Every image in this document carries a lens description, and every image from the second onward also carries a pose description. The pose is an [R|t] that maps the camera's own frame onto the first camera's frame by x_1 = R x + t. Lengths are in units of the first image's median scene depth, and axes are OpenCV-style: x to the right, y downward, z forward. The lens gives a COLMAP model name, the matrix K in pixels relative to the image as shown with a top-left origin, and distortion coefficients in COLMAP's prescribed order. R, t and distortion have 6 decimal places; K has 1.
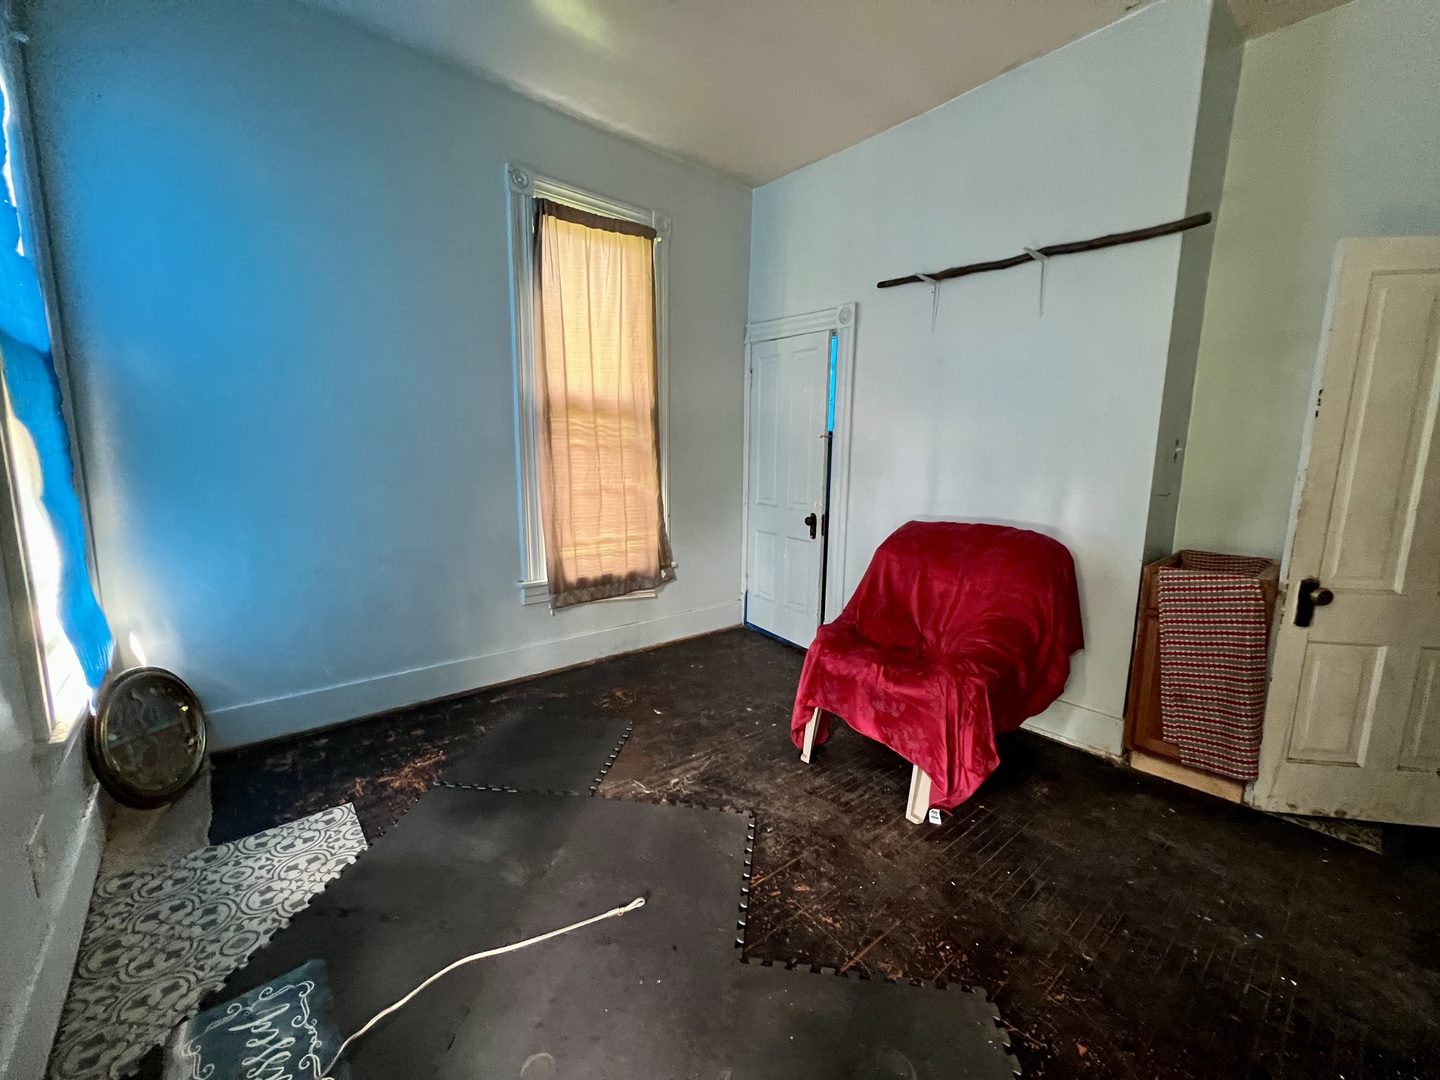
lens RADIAL K [[577.8, 0, 721.9], [0, 577.8, 538.5], [0, 0, 1]] dist [-0.002551, 0.000228]
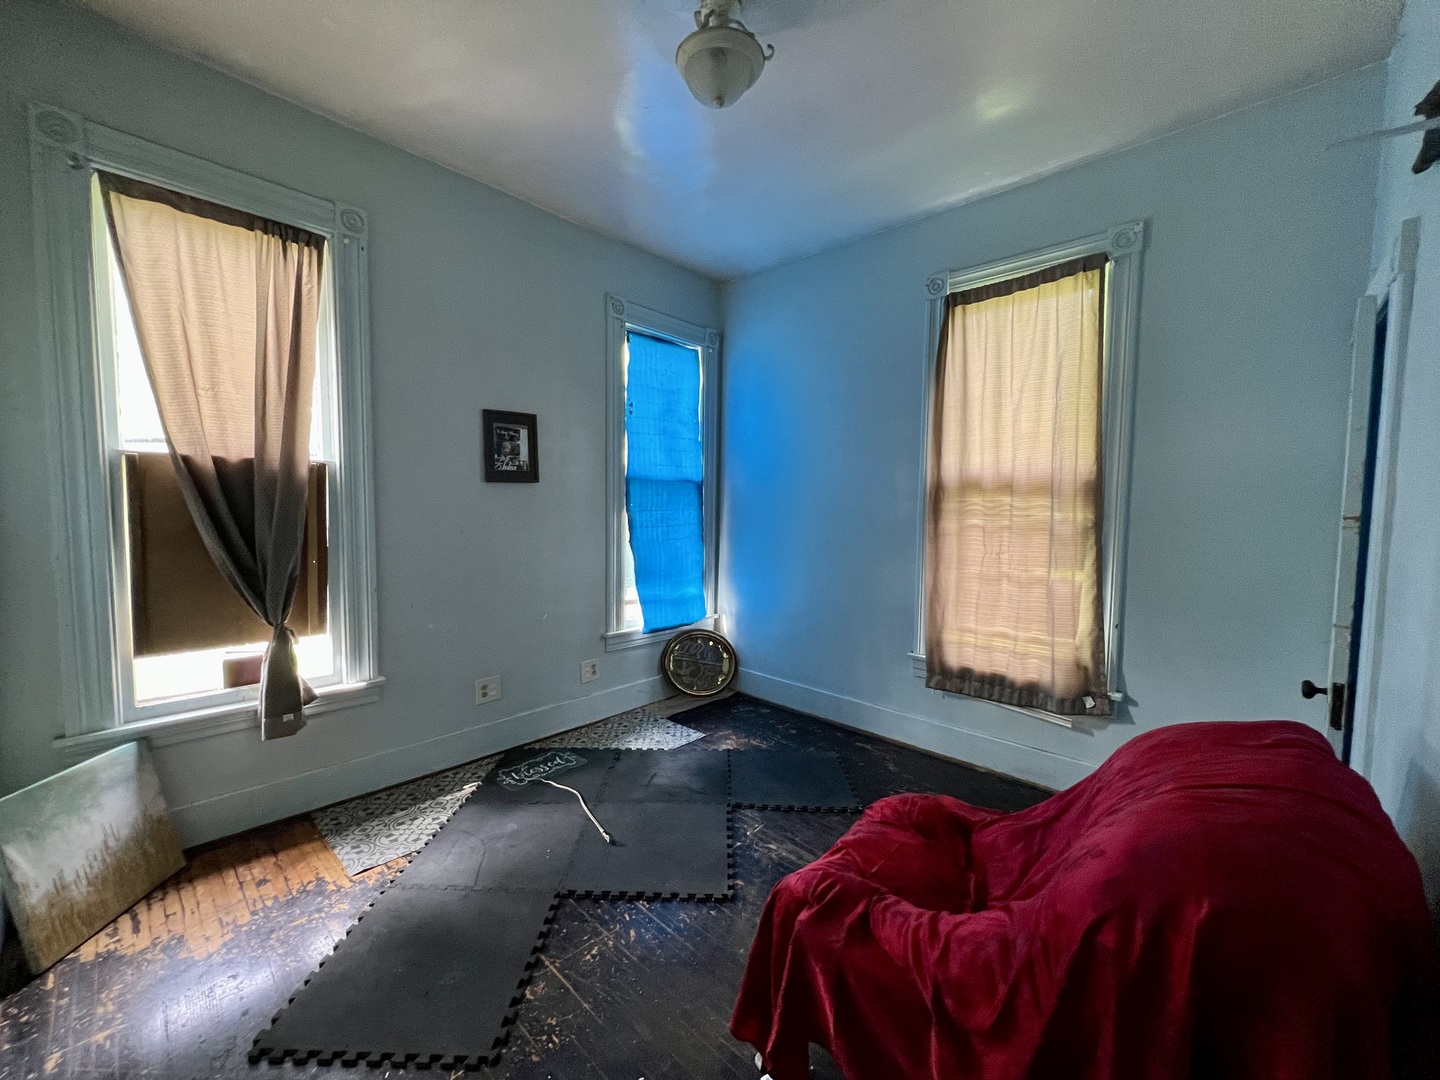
lens RADIAL K [[577.8, 0, 721.9], [0, 577.8, 538.5], [0, 0, 1]] dist [-0.002551, 0.000228]
pose [[0.114795, 0.042742, -0.992469, 0.731710], [-0.167637, 0.985579, 0.023055, -0.107323], [0.979143, 0.163727, 0.120305, 0.557682]]
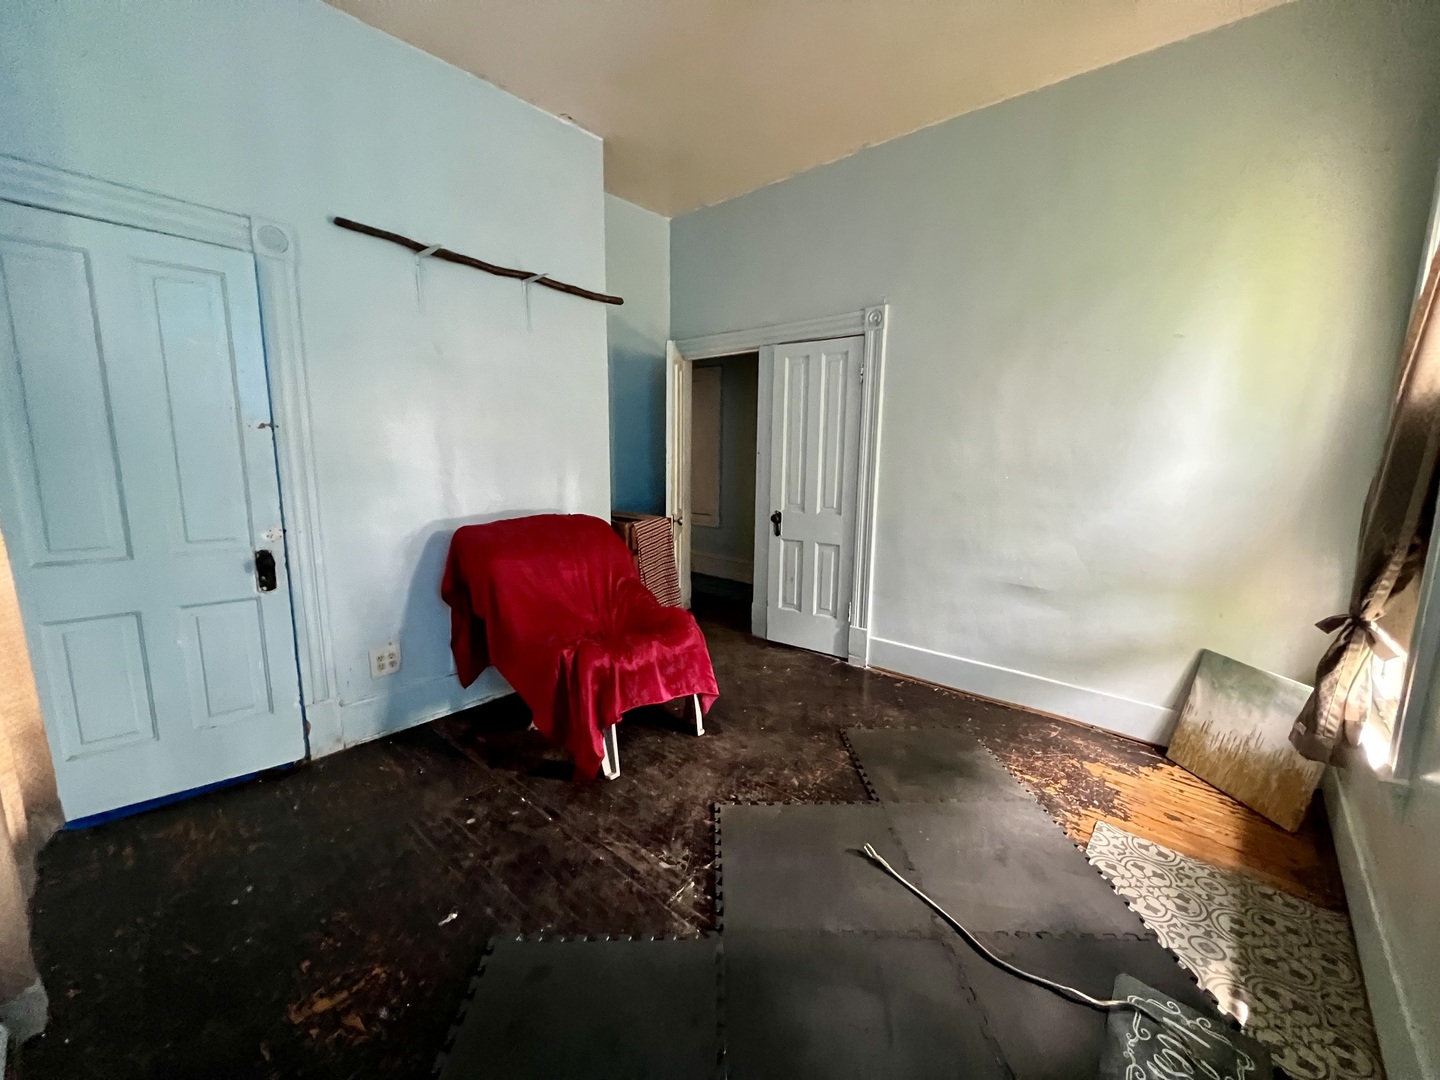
lens RADIAL K [[579.8, 0, 725.4], [0, 579.8, 537.4], [0, 0, 1]] dist [0.001295, 0.000522]
pose [[-0.140795, -0.166757, 0.975894, -0.652506], [0.132386, 0.973689, 0.185480, -0.136255], [-0.981148, 0.155309, -0.115015, 0.751099]]
